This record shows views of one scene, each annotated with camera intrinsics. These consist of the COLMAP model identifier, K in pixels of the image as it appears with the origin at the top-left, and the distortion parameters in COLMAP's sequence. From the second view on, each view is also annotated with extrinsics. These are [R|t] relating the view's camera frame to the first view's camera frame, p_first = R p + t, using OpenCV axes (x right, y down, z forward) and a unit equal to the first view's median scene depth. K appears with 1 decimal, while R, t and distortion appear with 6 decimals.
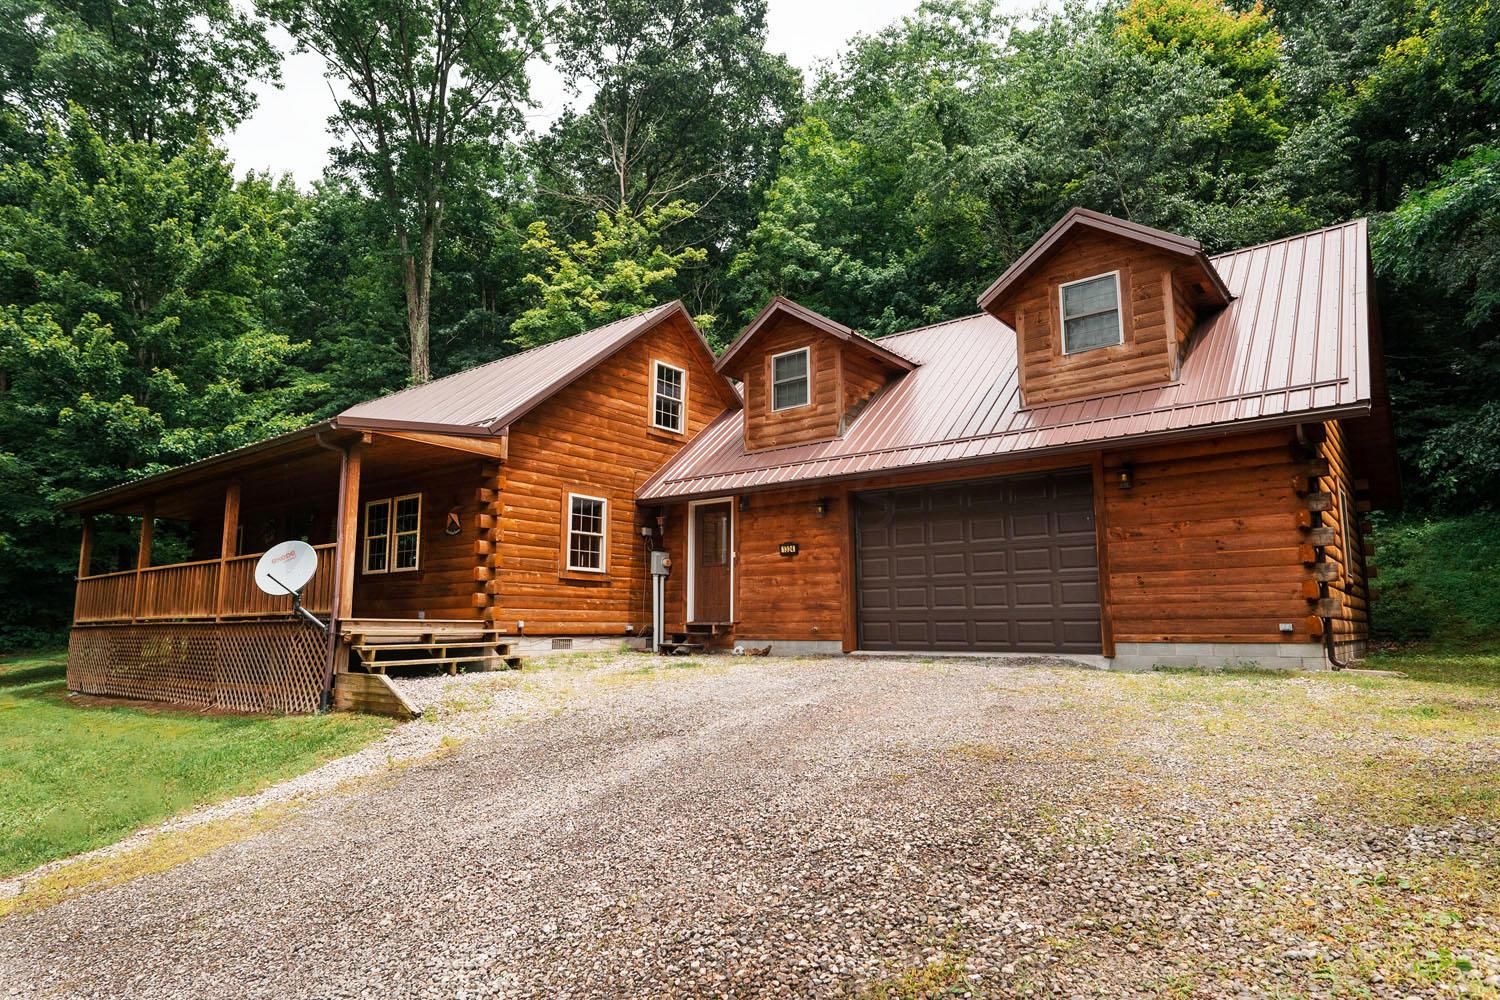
lens RADIAL K [[865.9, 0, 747.0], [0, 865.9, 507.8], [0, 0, 1]] dist [0.001721, -0.000068]
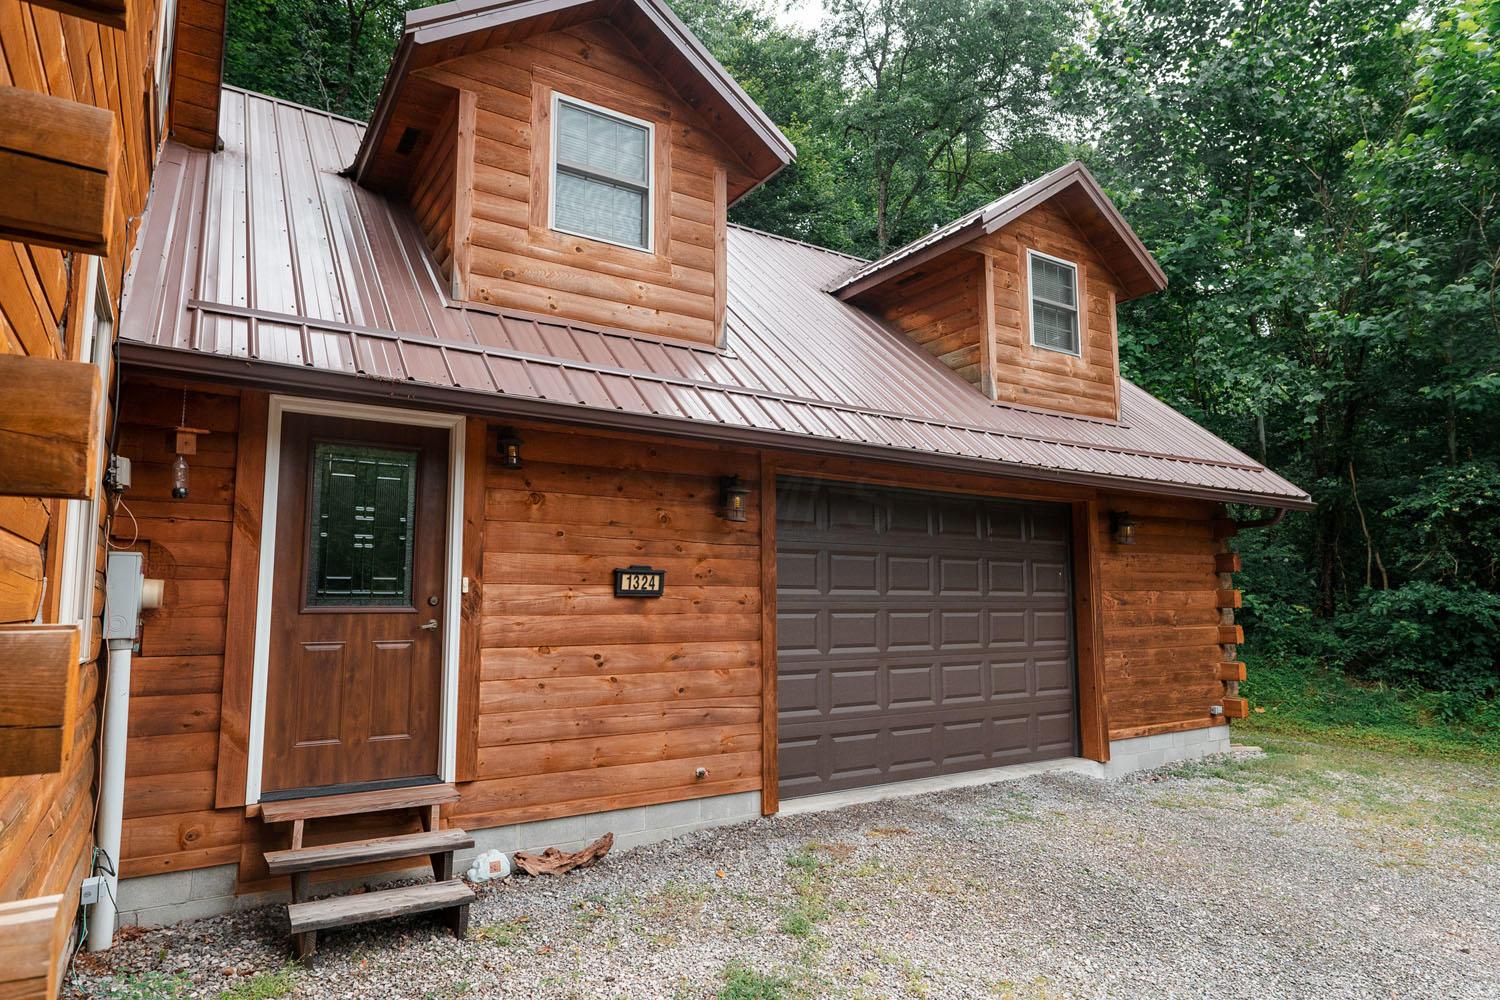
lens RADIAL K [[865.9, 0, 747.0], [0, 865.9, 507.8], [0, 0, 1]] dist [0.001721, -0.000068]
pose [[0.309717, 0.106360, 0.944861, -0.328726], [-0.129984, 0.989131, -0.068735, 0.034592], [-0.941902, -0.101529, 0.320176, 0.830850]]
